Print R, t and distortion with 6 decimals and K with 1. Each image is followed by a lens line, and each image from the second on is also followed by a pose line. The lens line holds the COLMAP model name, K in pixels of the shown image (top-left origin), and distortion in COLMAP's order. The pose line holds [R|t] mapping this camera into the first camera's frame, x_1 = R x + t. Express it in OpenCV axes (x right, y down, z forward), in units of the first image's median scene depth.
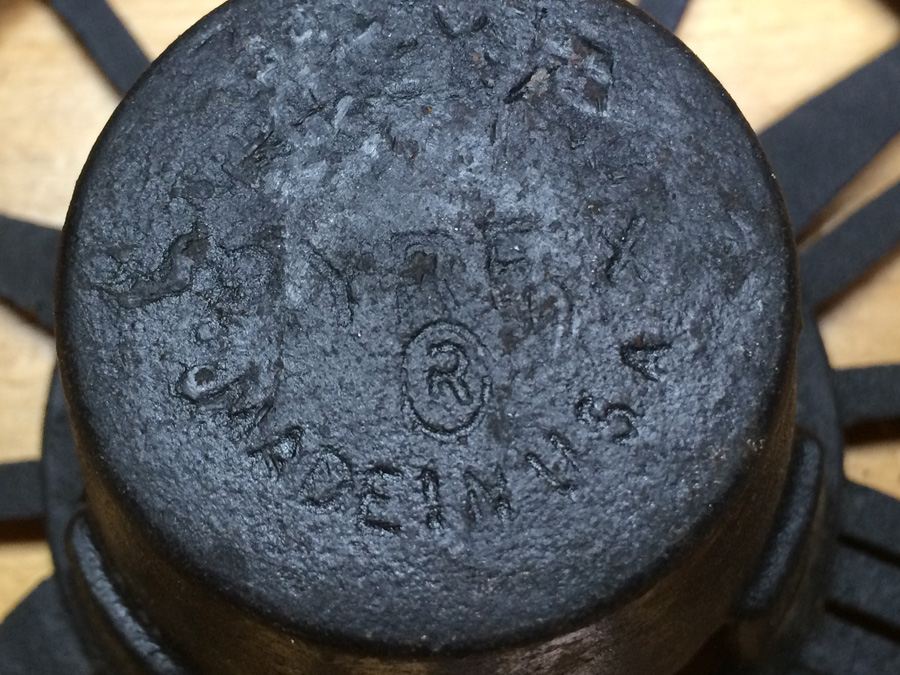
lens RADIAL K [[1359.5, 0, 432.8], [0, 1359.5, 337.1], [0, 0, 1]] dist [0.036275, -0.017806]
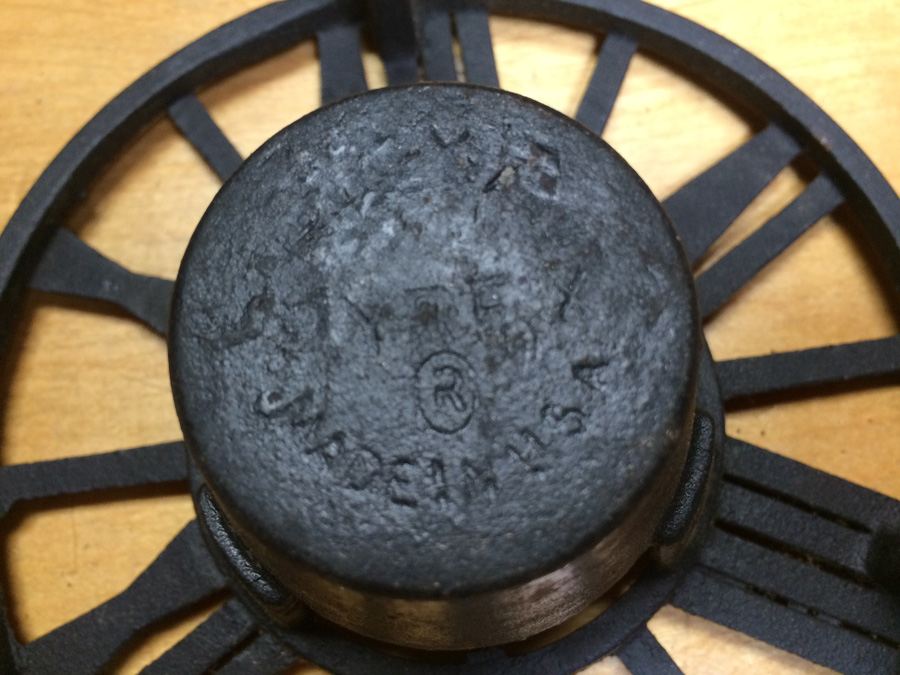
lens RADIAL K [[789.0, 0, 450.0], [0, 789.0, 337.5], [0, 0, 1]] dist [0.051004, -0.094160]
pose [[0.999277, -0.035898, -0.012533, 0.024381], [0.036081, 0.999242, 0.014636, -0.037519], [0.011998, -0.015078, 0.999814, 0.190664]]
